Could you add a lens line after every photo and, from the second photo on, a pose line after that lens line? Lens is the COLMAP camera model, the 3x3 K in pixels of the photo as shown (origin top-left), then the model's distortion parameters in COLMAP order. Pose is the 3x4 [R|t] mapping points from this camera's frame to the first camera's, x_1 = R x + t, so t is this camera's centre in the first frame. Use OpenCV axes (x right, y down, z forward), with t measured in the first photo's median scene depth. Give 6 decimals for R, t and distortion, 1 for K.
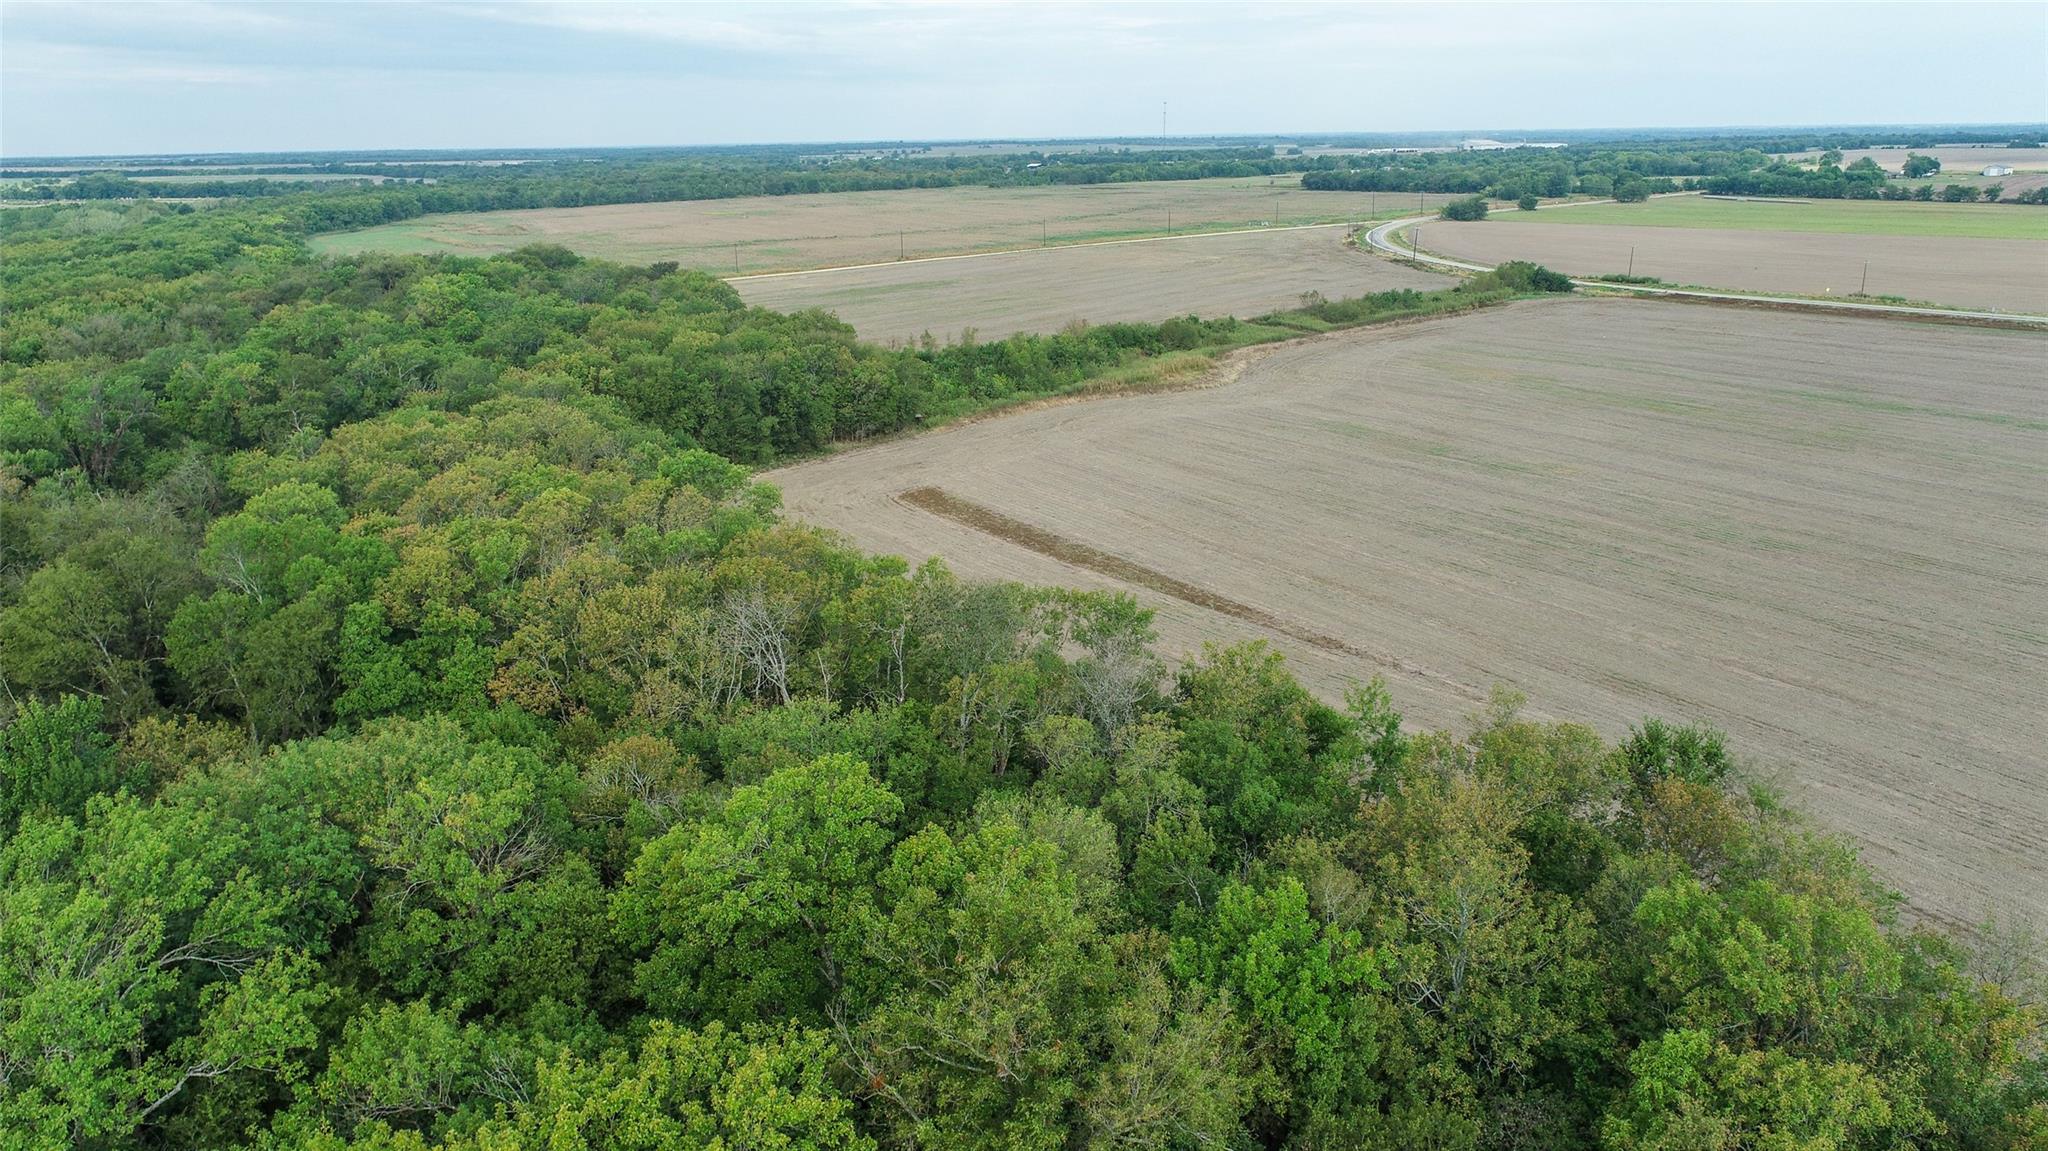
lens RADIAL K [[1390.9, 0, 1022.8], [0, 1390.9, 571.8], [0, 0, 1]] dist [-0.007048, 0.004396]
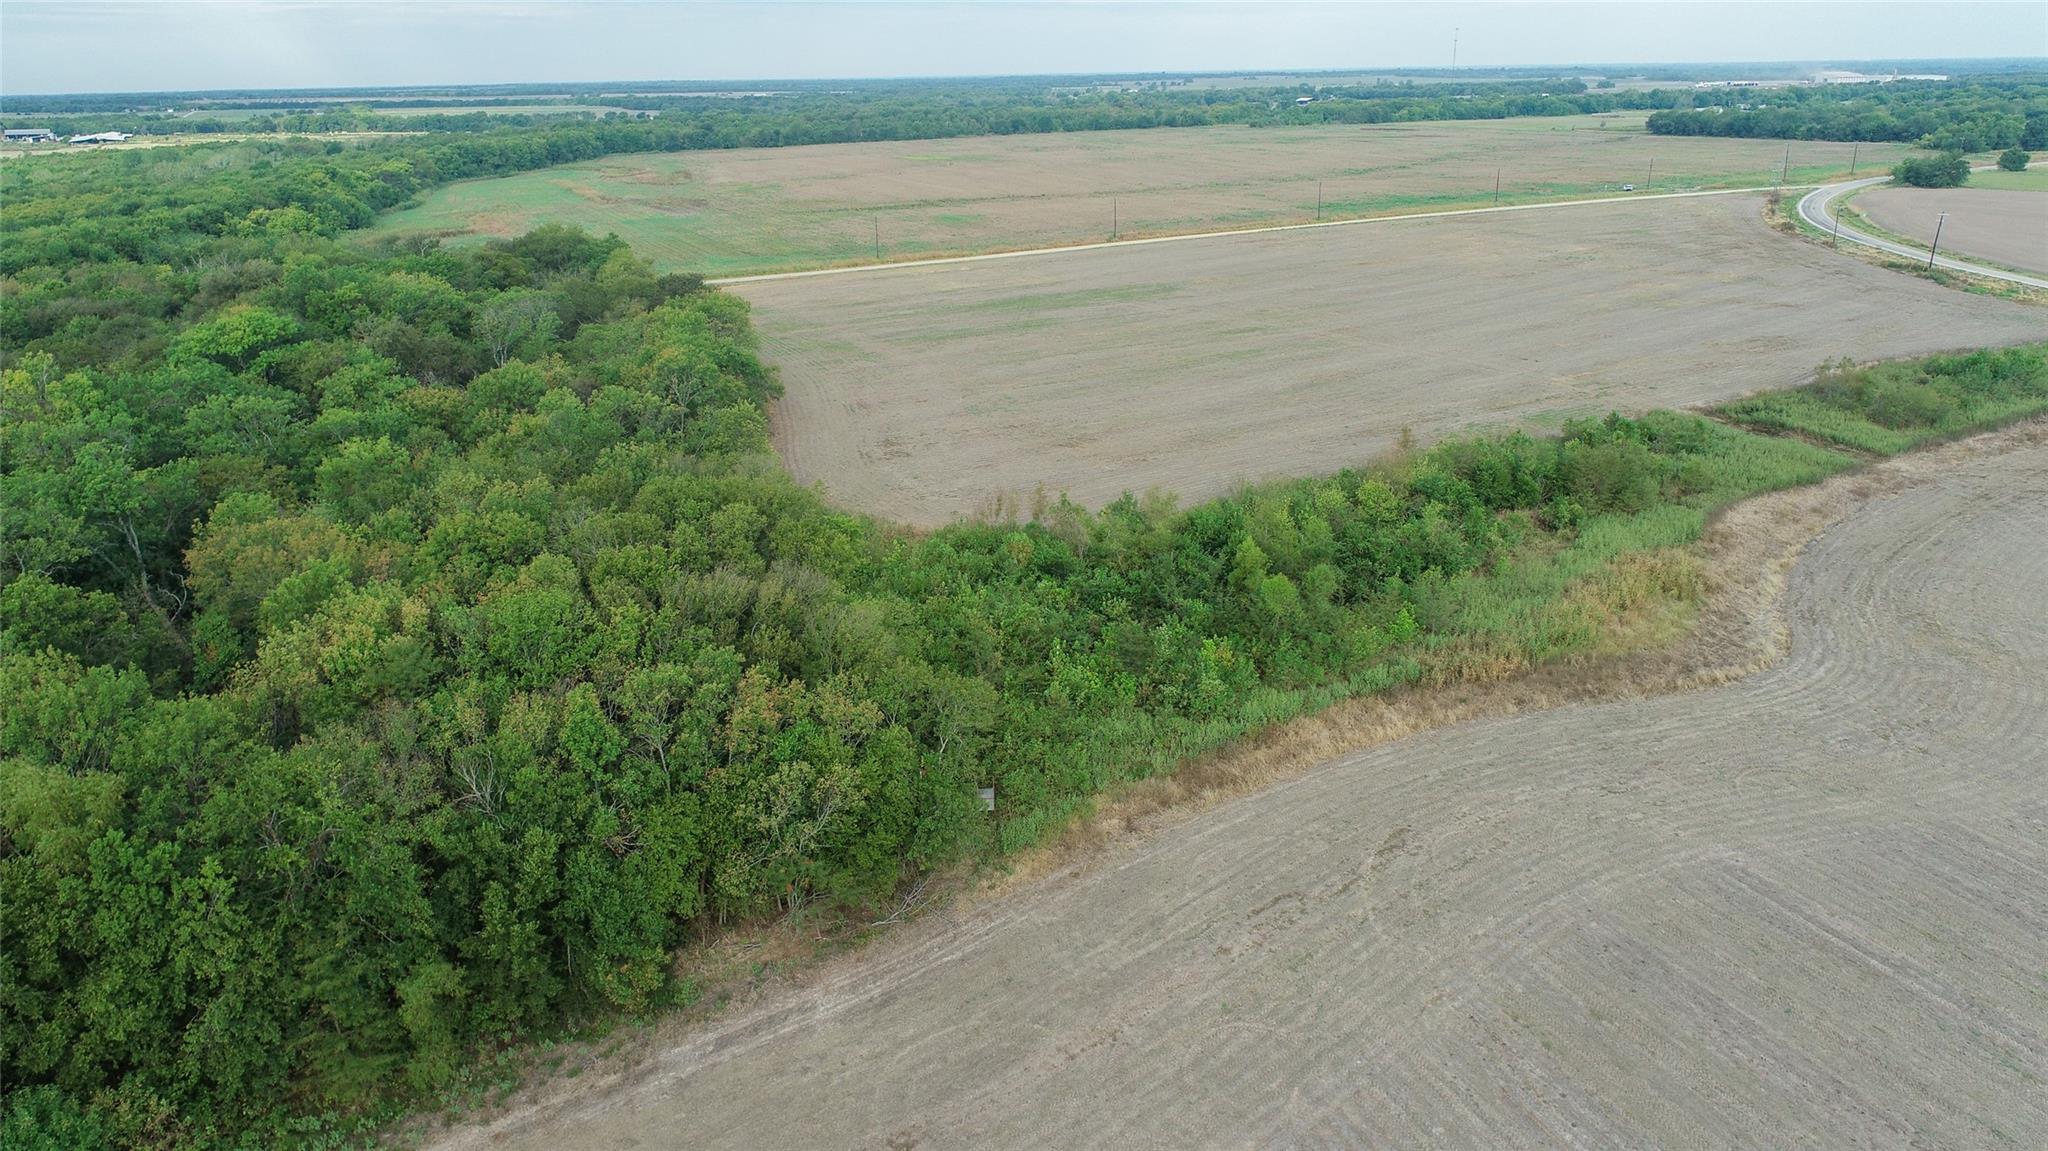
lens RADIAL K [[1390.9, 0, 1028.2], [0, 1390.9, 579.0], [0, 0, 1]] dist [-0.007048, 0.004396]
pose [[0.984494, 0.060309, -0.164724, -0.001182], [-0.052171, 0.997215, 0.053297, -0.041884], [0.167479, -0.043877, 0.984899, 0.136864]]
